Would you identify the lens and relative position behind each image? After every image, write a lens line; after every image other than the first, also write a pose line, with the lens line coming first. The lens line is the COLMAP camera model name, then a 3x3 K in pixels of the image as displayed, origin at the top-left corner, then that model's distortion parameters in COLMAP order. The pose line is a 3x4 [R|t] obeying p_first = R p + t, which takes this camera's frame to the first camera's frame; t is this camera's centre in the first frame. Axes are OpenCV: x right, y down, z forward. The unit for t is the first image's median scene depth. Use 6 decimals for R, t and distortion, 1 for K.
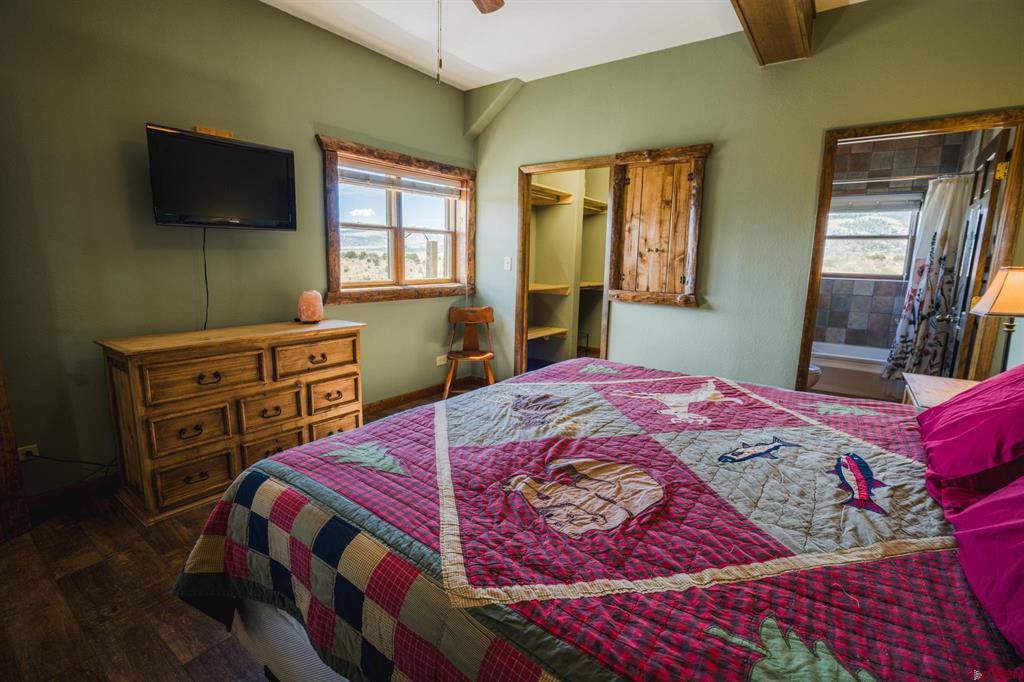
lens RADIAL K [[481.6, 0, 512.0], [0, 481.6, 341.0], [0, 0, 1]] dist [-0.033988, 0.000658]
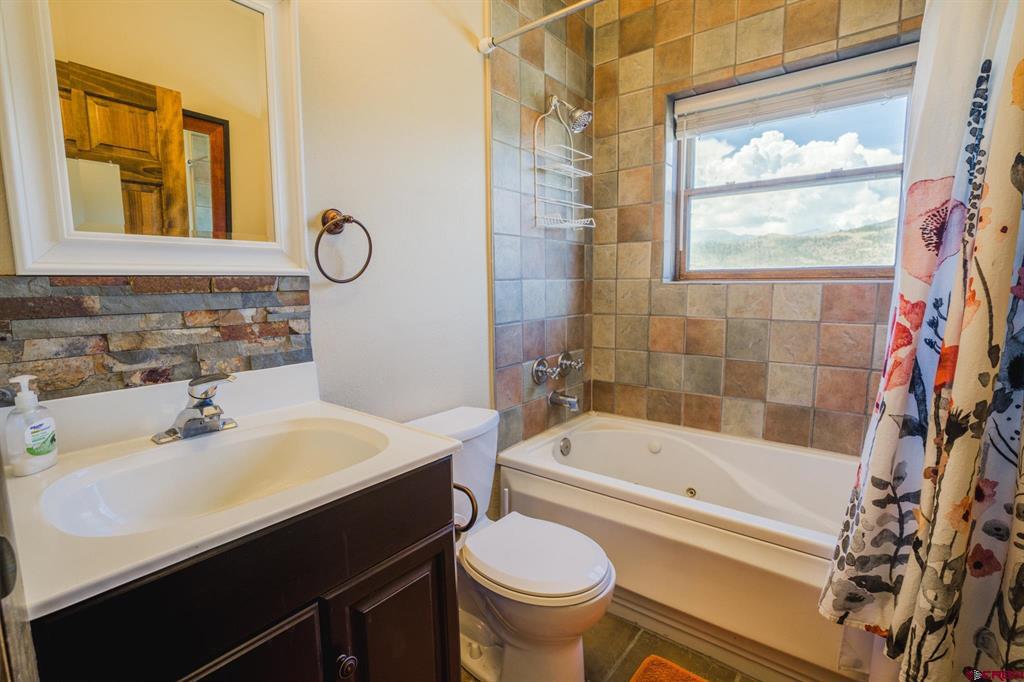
lens RADIAL K [[481.6, 0, 512.0], [0, 481.6, 341.0], [0, 0, 1]] dist [-0.033988, 0.000658]
pose [[0.998493, -0.031437, -0.044990, 0.502112], [0.029134, 0.998275, -0.050973, -0.063896], [0.046515, 0.049585, 0.997686, 0.569449]]
